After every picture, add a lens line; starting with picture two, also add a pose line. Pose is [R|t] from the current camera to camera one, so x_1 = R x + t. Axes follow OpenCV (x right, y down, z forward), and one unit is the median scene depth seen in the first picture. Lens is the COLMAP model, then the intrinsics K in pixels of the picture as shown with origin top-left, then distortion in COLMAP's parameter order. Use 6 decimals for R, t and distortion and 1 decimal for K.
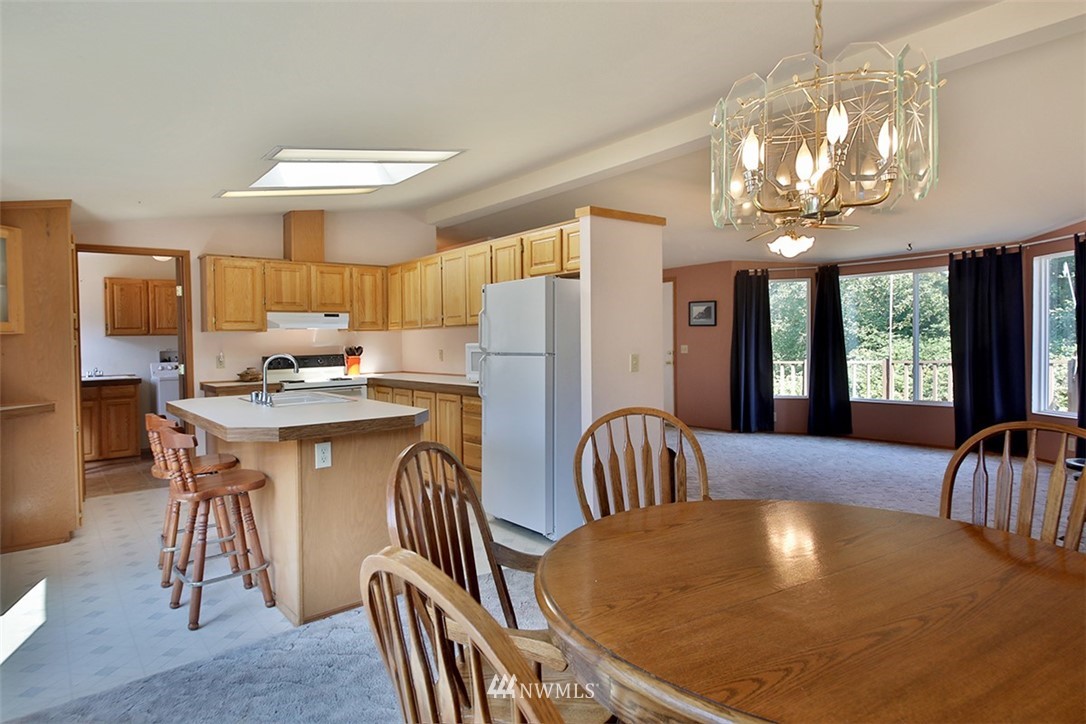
lens RADIAL K [[608.4, 0, 543.7], [0, 608.4, 350.9], [0, 0, 1]] dist [-0.000012, -0.000643]
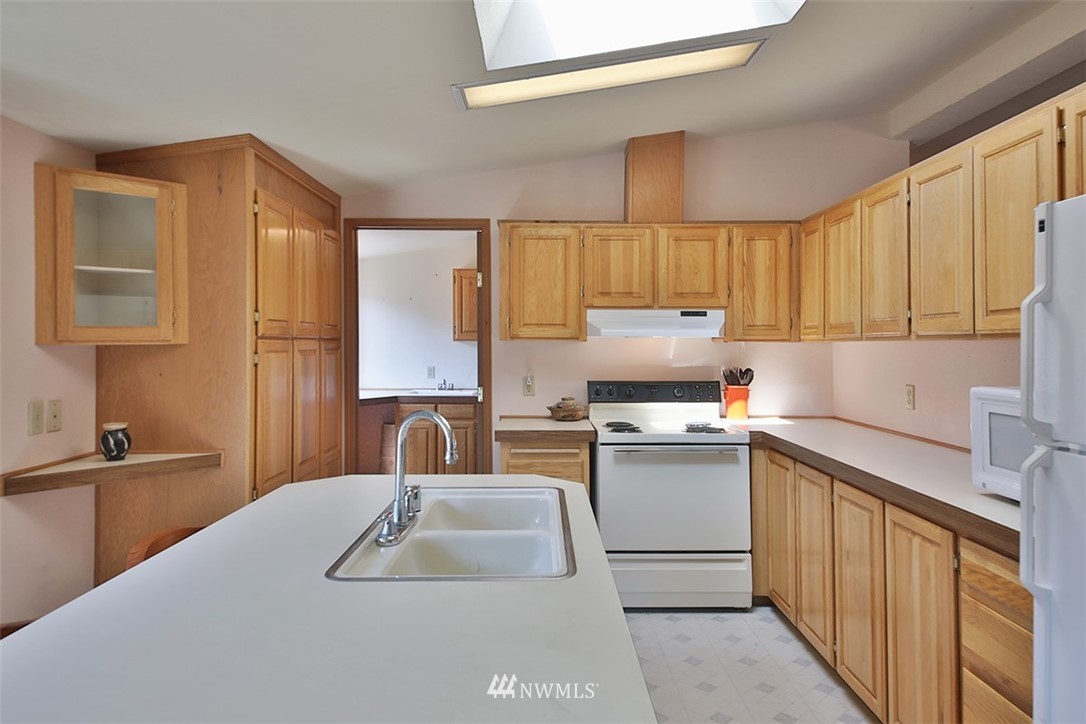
lens RADIAL K [[687.8, 0, 549.0], [0, 687.8, 326.7], [0, 0, 1]] dist [0.080547, -0.071049]
pose [[0.782048, 0.004760, -0.623200, -0.056058], [-0.029643, 0.999123, -0.029567, -0.025094], [0.622513, 0.041596, 0.781503, 0.446014]]
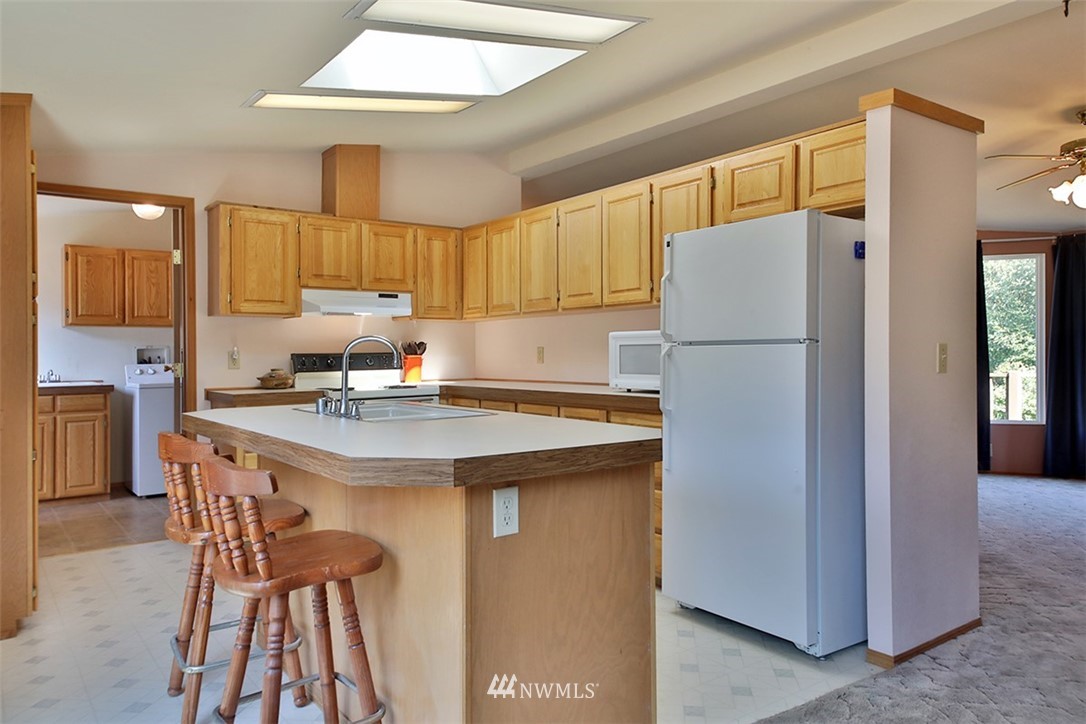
lens RADIAL K [[734.5, 0, 538.2], [0, 734.5, 349.5], [0, 0, 1]] dist [0.034048, -0.000899]
pose [[0.999112, 0.007583, -0.041457, -0.152668], [-0.008446, 0.999750, -0.020684, 0.021057], [0.041289, 0.021015, 0.998926, 0.175795]]
